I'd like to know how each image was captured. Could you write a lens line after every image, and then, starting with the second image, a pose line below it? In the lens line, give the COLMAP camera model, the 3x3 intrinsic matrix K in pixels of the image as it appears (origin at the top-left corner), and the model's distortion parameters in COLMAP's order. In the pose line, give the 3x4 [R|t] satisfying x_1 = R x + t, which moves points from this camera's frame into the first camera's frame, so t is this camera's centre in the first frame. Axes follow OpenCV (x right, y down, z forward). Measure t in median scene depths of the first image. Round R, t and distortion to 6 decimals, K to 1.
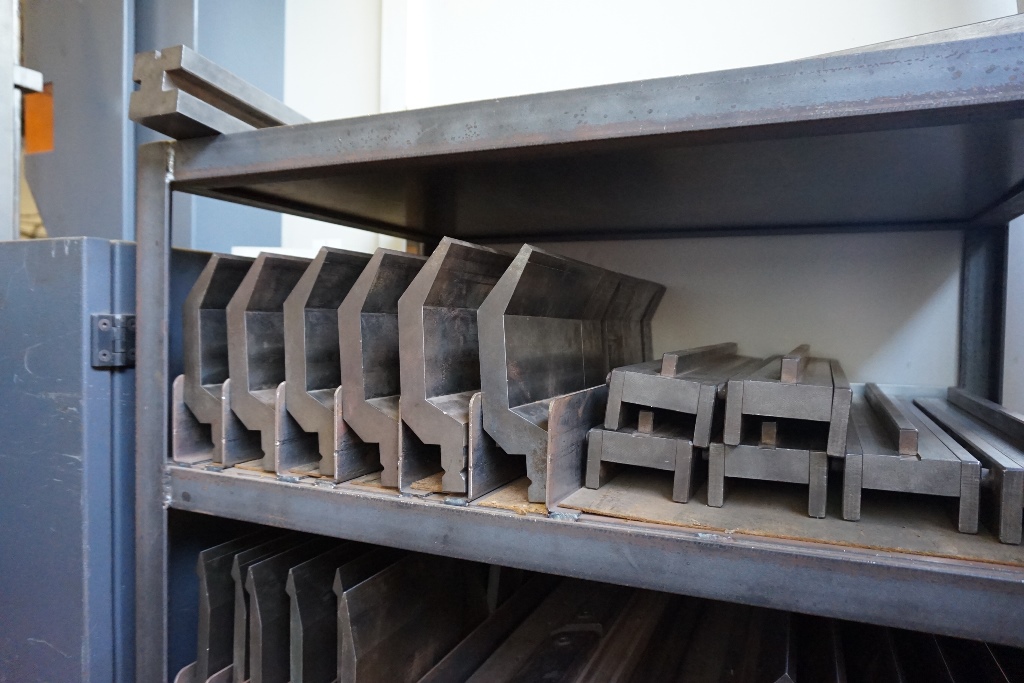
lens RADIAL K [[692.0, 0, 508.9], [0, 692.0, 344.0], [0, 0, 1]] dist [-0.041707, 0.025861]
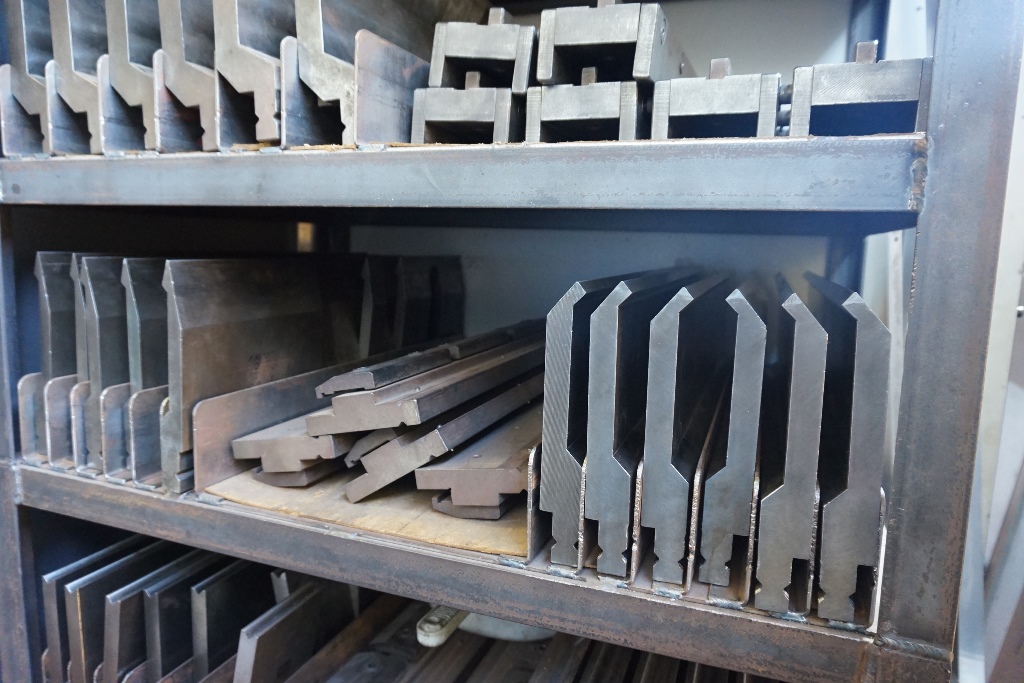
lens RADIAL K [[692.0, 0, 508.9], [0, 692.0, 344.0], [0, 0, 1]] dist [-0.041707, 0.025861]
pose [[0.998953, 0.011221, 0.044357, 0.210018], [-0.016200, 0.993402, 0.113536, 0.366921], [-0.042790, -0.114136, 0.992543, -0.008905]]
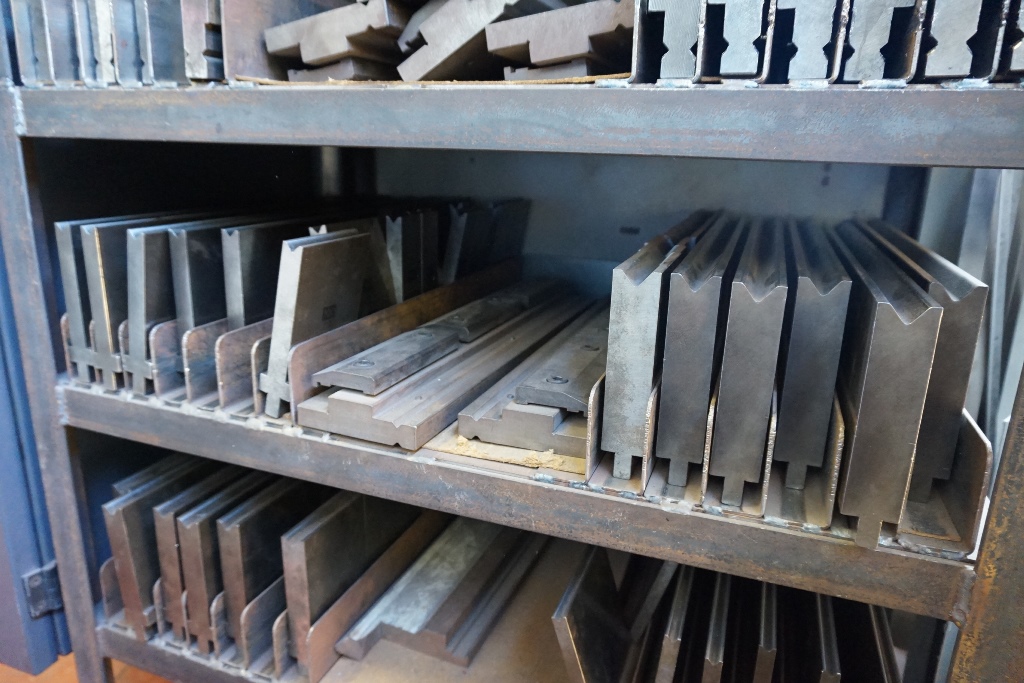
lens RADIAL K [[692.0, 0, 508.9], [0, 692.0, 344.0], [0, 0, 1]] dist [-0.041707, 0.025861]
pose [[0.999089, 0.005179, 0.042361, 0.114041], [-0.015232, 0.970503, 0.240608, 0.846258], [-0.039866, -0.241034, 0.969697, 0.057659]]
